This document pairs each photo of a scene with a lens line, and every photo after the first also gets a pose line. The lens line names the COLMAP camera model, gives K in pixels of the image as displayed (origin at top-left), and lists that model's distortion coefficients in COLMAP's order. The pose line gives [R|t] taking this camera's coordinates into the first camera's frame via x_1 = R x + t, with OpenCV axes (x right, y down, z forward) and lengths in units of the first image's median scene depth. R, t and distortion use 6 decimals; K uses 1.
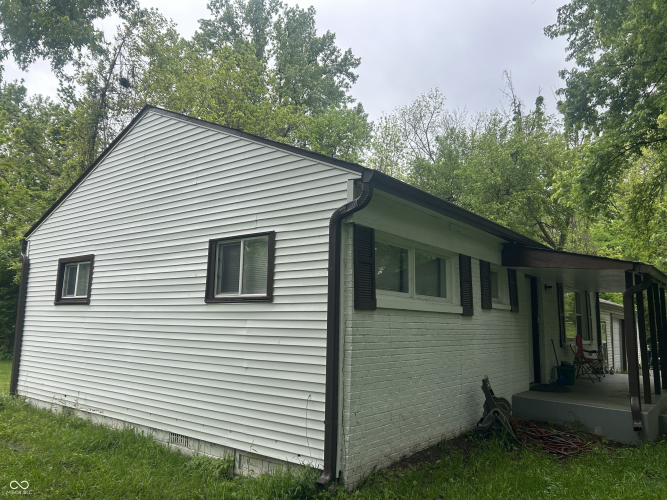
lens RADIAL K [[504.5, 0, 330.9], [0, 504.5, 250.0], [0, 0, 1]] dist [0.050965, -0.057734]
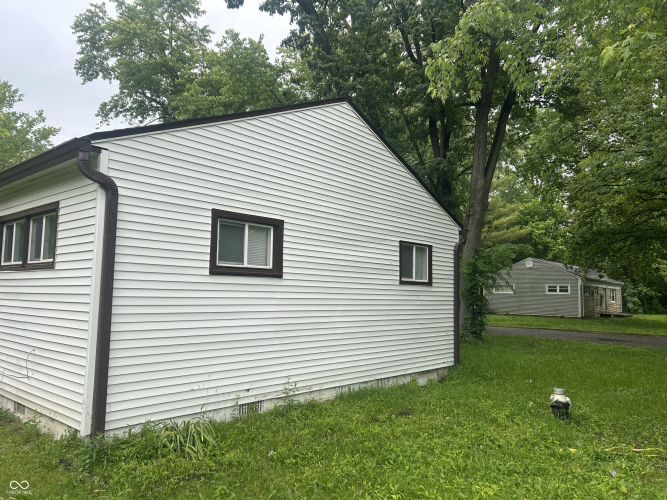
lens RADIAL K [[504.5, 0, 330.9], [0, 504.5, 250.0], [0, 0, 1]] dist [0.050965, -0.057734]
pose [[0.060758, 0.063529, 0.996129, -1.136464], [-0.164744, 0.984924, -0.052766, 0.078207], [-0.984463, -0.160900, 0.070308, 0.735405]]
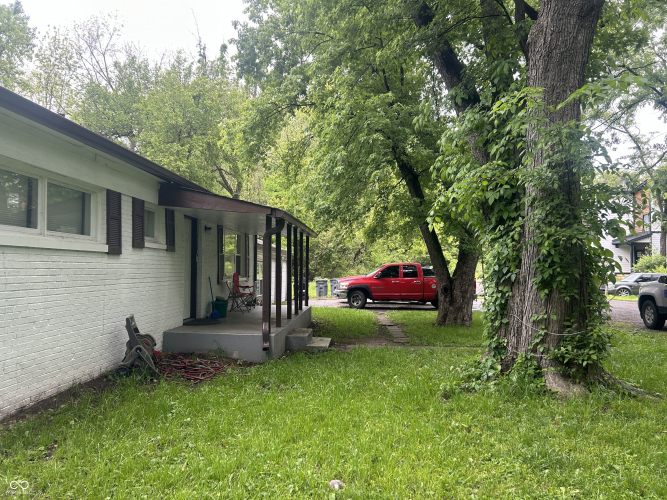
lens RADIAL K [[504.5, 0, 330.9], [0, 504.5, 250.0], [0, 0, 1]] dist [0.050965, -0.057734]
pose [[0.820400, 0.002410, 0.571784, 0.036367], [-0.067258, 0.993456, 0.092316, 0.003169], [-0.567820, -0.114193, 0.815194, -0.009733]]
